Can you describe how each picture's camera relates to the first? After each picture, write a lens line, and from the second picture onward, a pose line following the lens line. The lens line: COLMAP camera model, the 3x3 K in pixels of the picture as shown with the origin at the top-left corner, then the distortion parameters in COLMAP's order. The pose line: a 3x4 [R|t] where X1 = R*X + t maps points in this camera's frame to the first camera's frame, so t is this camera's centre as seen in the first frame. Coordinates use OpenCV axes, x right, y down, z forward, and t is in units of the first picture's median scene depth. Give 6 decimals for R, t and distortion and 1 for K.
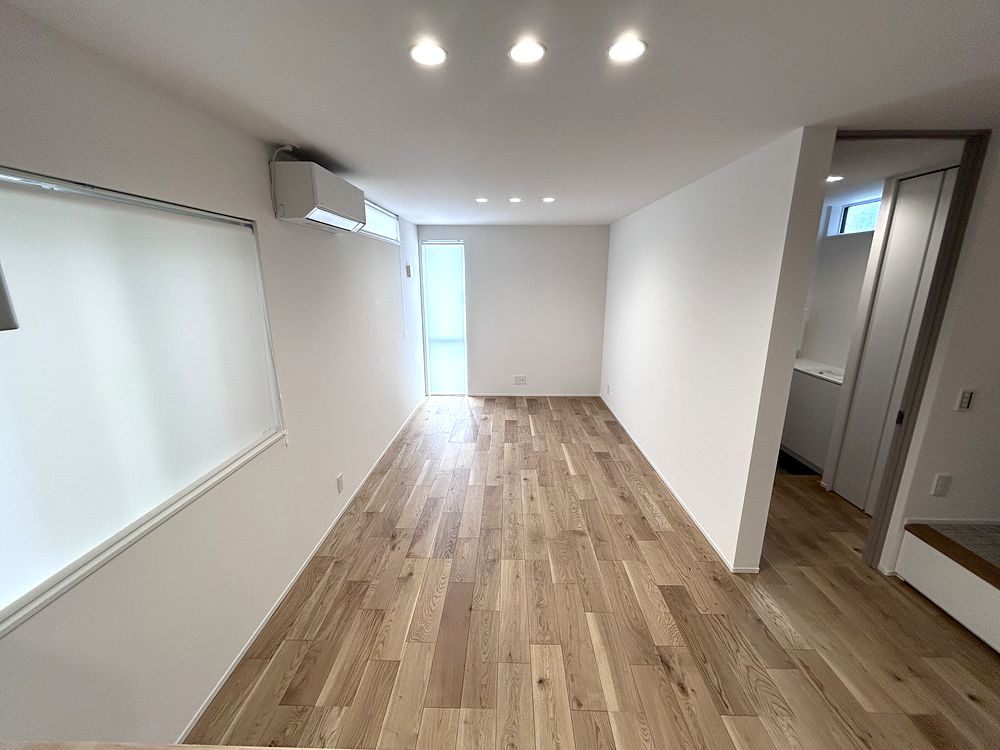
lens RADIAL K [[401.7, 0, 500.0], [0, 401.7, 375.0], [0, 0, 1]] dist [-0.002038, 0.000967]
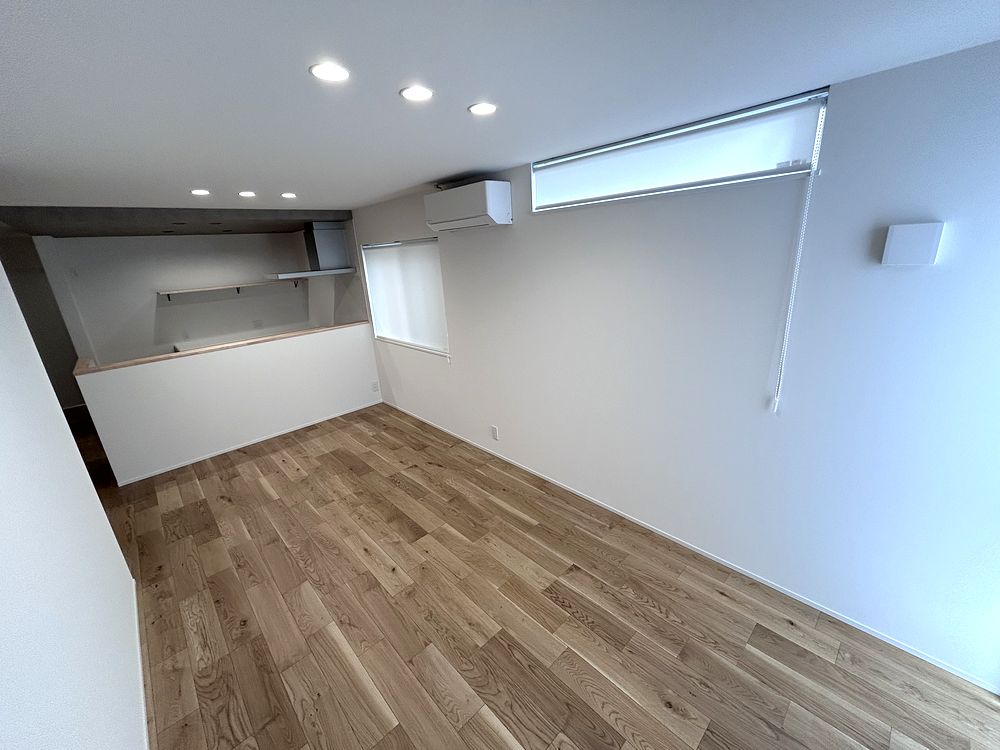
lens RADIAL K [[401.7, 0, 500.0], [0, 401.7, 375.0], [0, 0, 1]] dist [-0.002038, 0.000967]
pose [[-0.710353, 0.255470, -0.655846, 0.292010], [-0.105768, 0.882478, 0.458308, -0.371043], [0.695854, 0.394928, -0.599850, 1.347974]]
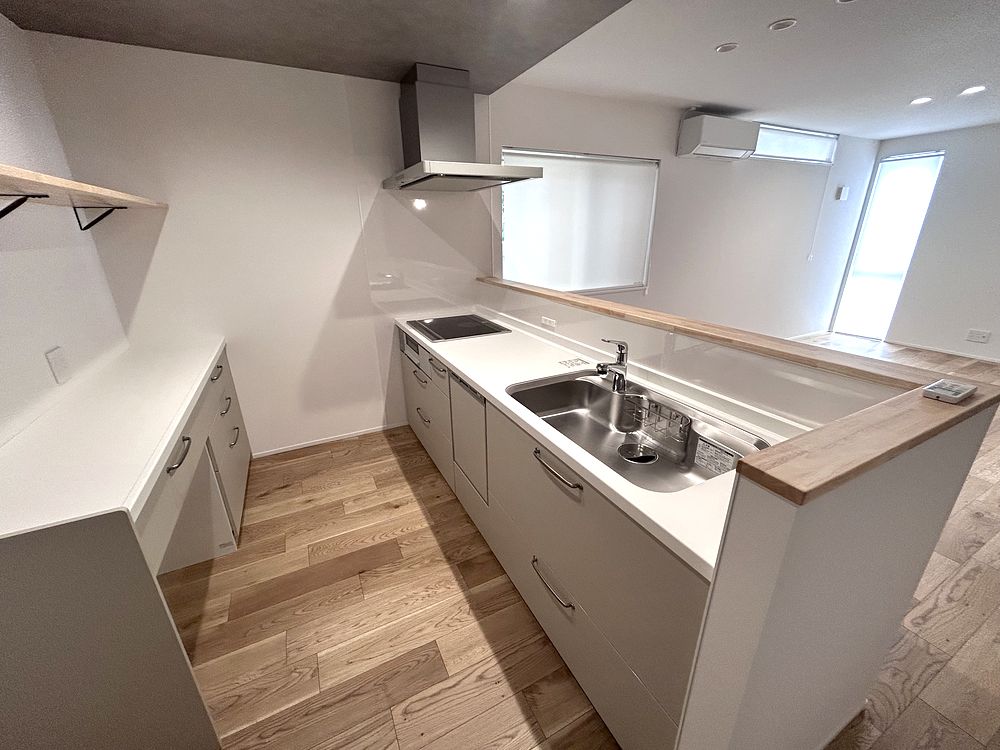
lens RADIAL K [[401.7, 0, 500.0], [0, 401.7, 375.0], [0, 0, 1]] dist [-0.002038, 0.000967]
pose [[0.473195, 0.295894, -0.829779, 0.434406], [-0.197276, 0.953577, 0.227539, 0.140162], [0.858585, 0.056025, 0.509600, -0.249246]]
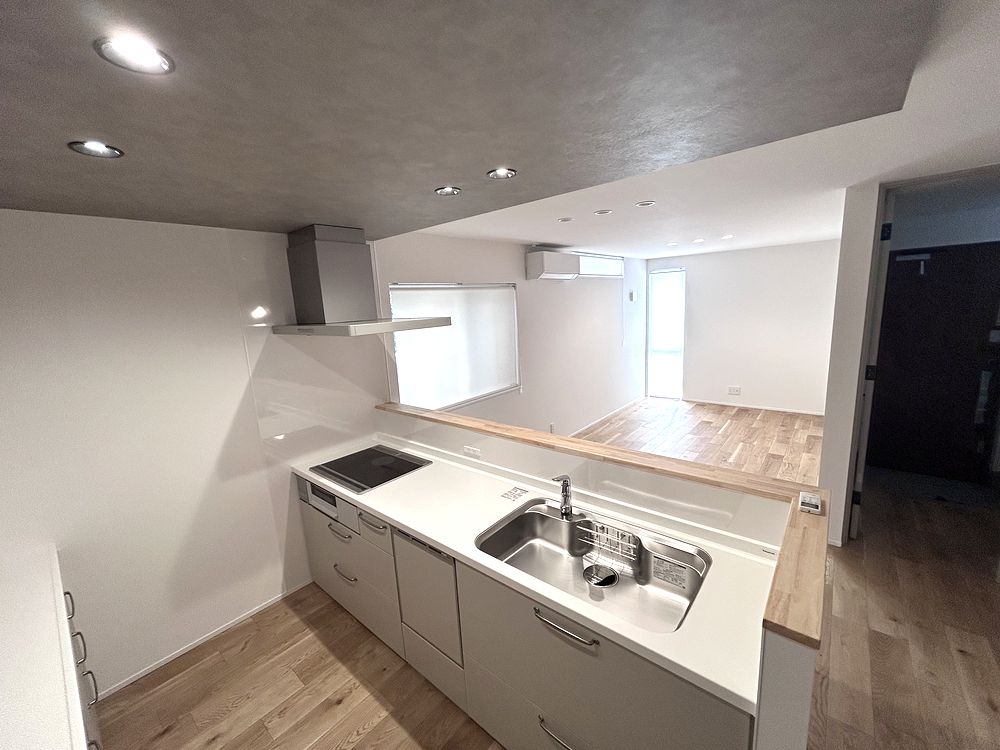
lens RADIAL K [[401.7, 0, 500.0], [0, 401.7, 375.0], [0, 0, 1]] dist [-0.002038, 0.000967]
pose [[0.778173, 0.071411, -0.623977, 0.366256], [-0.098032, 0.995148, -0.008368, 0.066274], [0.620352, 0.067682, 0.781398, -0.365062]]
